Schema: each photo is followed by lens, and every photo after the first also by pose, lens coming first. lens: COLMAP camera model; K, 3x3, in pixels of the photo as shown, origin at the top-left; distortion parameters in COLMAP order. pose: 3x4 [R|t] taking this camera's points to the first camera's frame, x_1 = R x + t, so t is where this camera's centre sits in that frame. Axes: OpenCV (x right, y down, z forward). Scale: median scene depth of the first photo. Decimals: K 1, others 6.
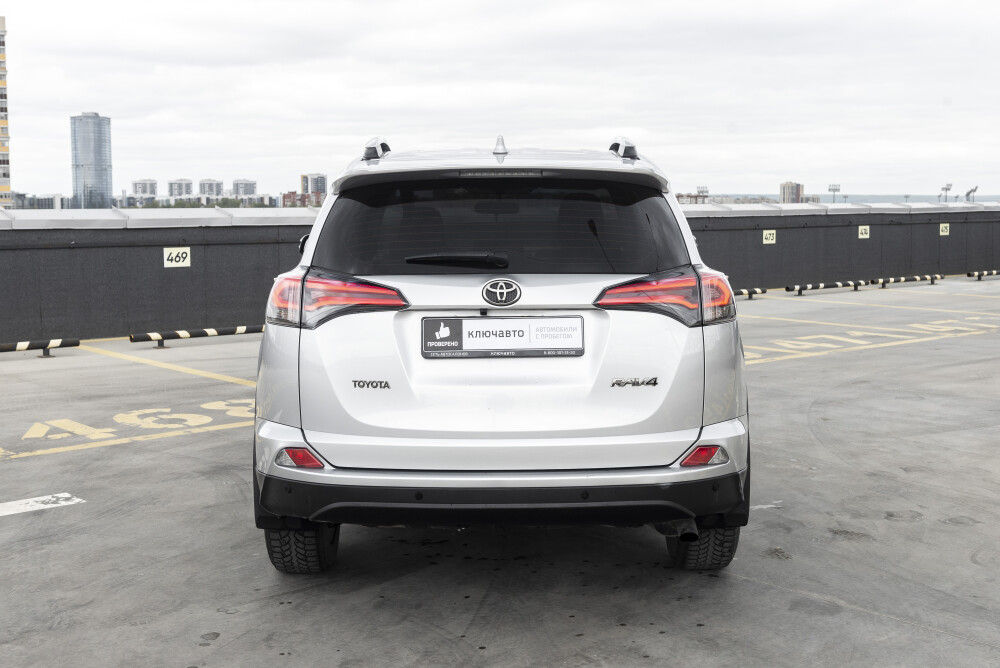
lens RADIAL K [[1290.6, 0, 512.8], [0, 1290.6, 333.0], [0, 0, 1]] dist [-0.038510, 0.000000]
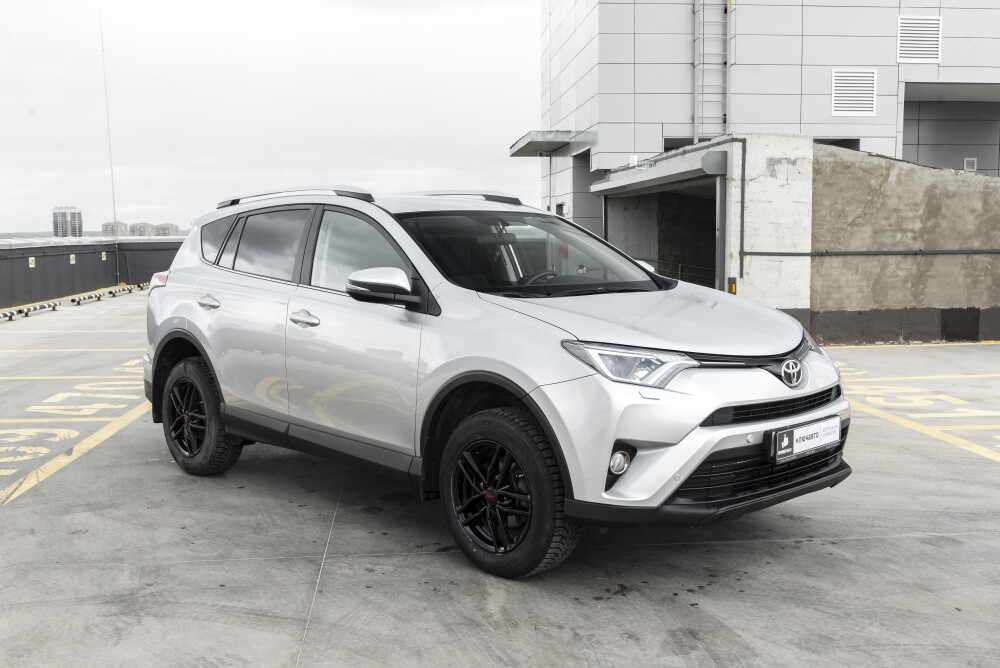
lens RADIAL K [[1021.0, 0, 493.9], [0, 1021.0, 338.2], [0, 0, 1]] dist [-0.026551, 0.000000]
pose [[0.592662, -0.086830, 0.800757, -0.157107], [0.089932, 0.995089, 0.041341, -0.014265], [-0.800415, 0.047513, 0.597561, 0.137060]]
